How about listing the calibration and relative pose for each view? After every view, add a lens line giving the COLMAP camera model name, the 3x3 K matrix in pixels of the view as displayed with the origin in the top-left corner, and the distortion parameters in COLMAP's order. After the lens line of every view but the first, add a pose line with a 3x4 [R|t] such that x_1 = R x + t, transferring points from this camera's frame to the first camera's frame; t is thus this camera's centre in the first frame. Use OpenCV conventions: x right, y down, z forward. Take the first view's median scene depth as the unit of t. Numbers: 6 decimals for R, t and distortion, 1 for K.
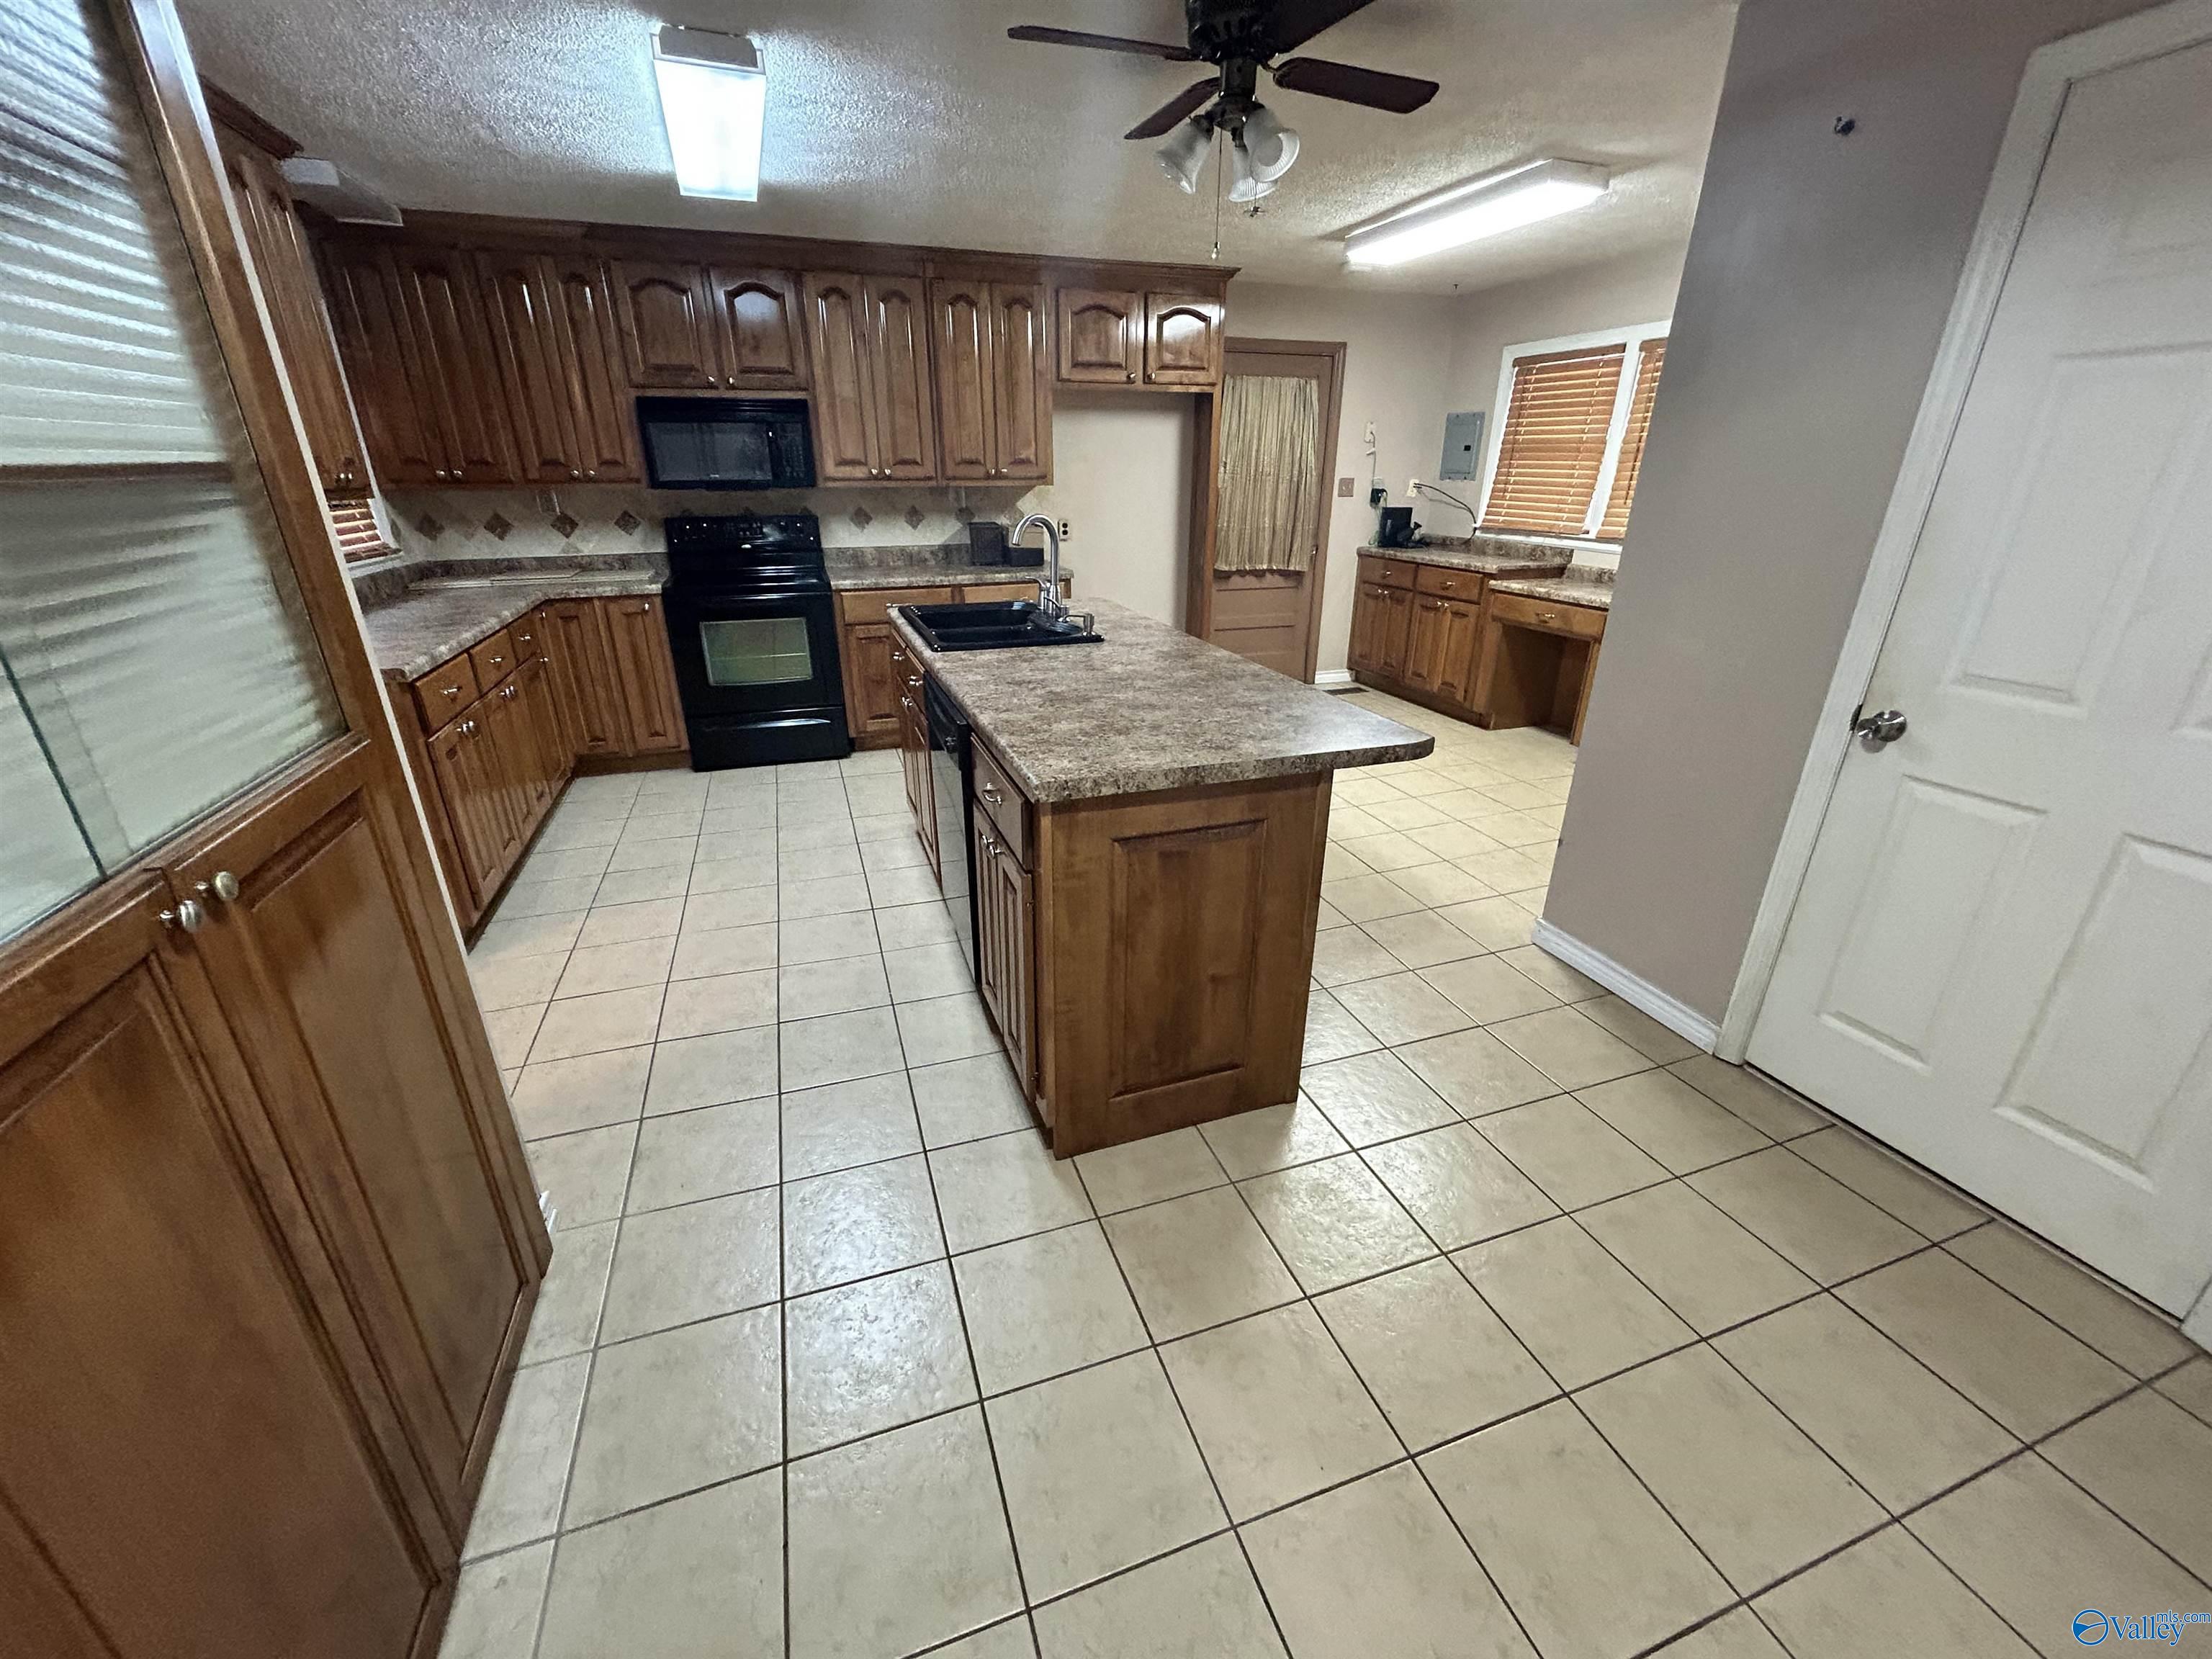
lens RADIAL K [[881.6, 0, 1102.2], [0, 881.6, 822.0], [0, 0, 1]] dist [0.000037, -0.000157]
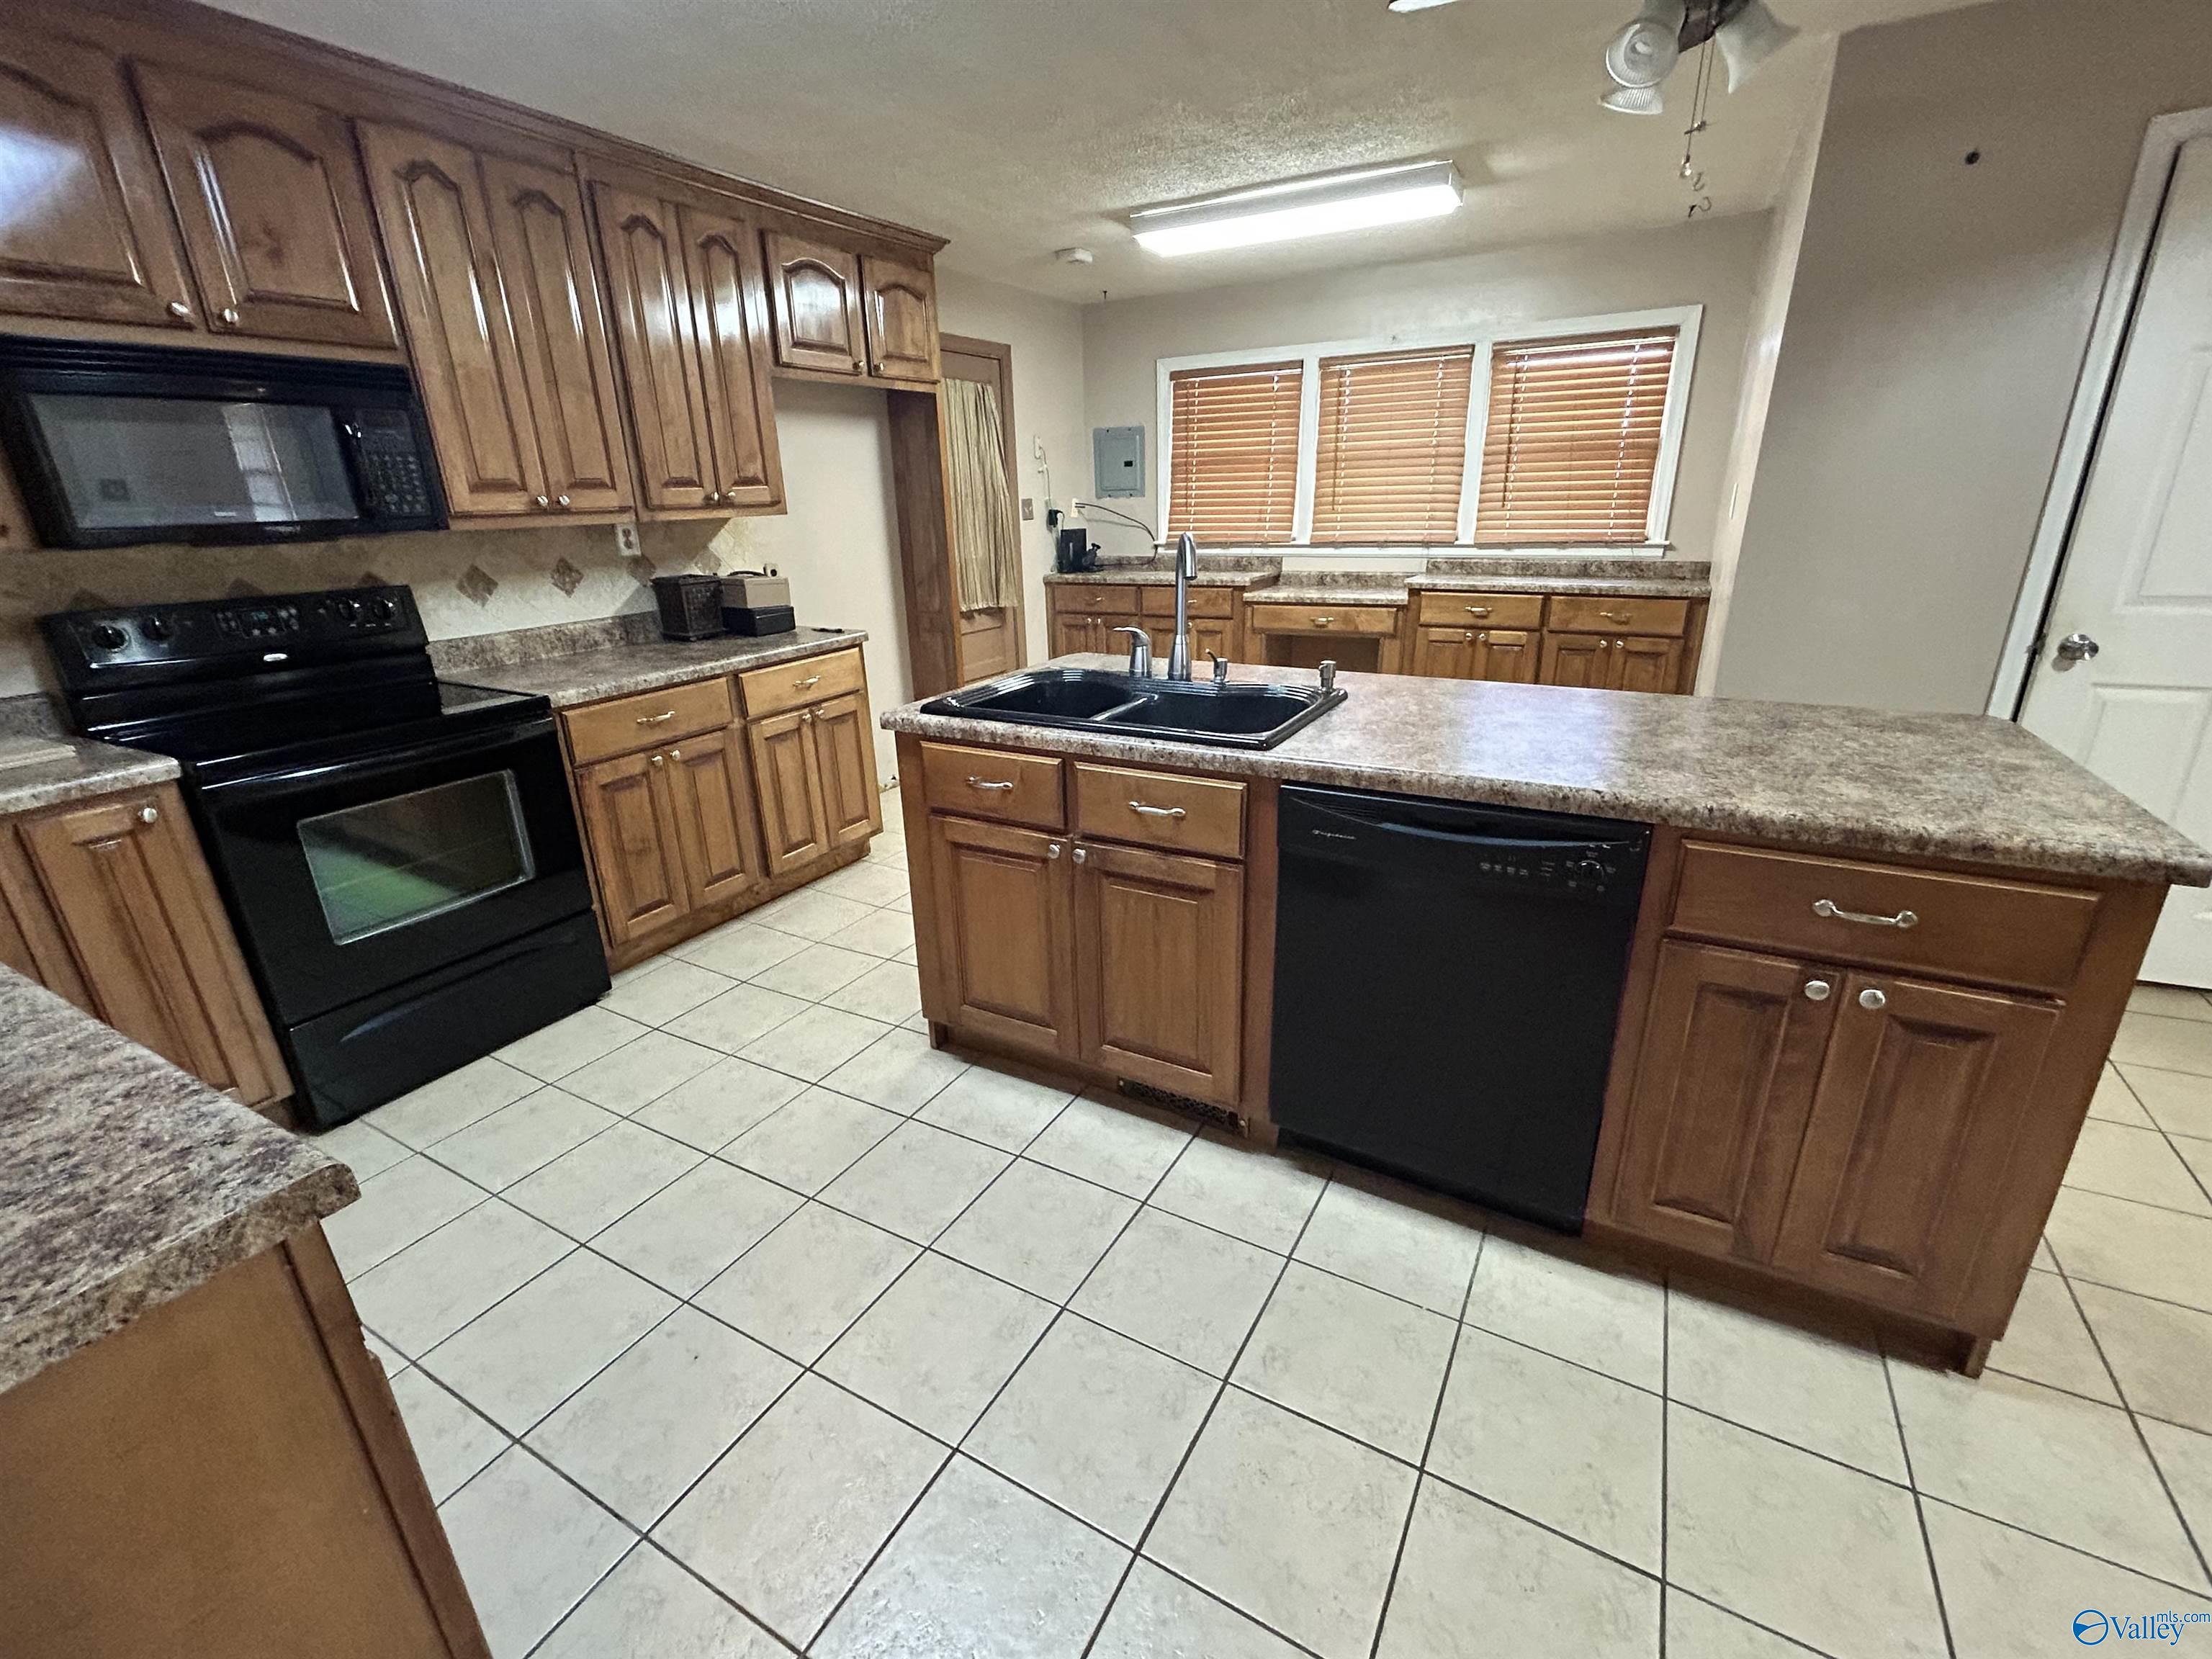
lens RADIAL K [[957.0, 0, 1108.2], [0, 957.0, 827.8], [0, 0, 1]] dist [0.008997, 0.000221]
pose [[0.753499, -0.238804, 0.612545, -0.376271], [0.273308, 0.961155, 0.038513, -0.105154], [-0.597948, 0.138394, 0.789497, 0.286068]]
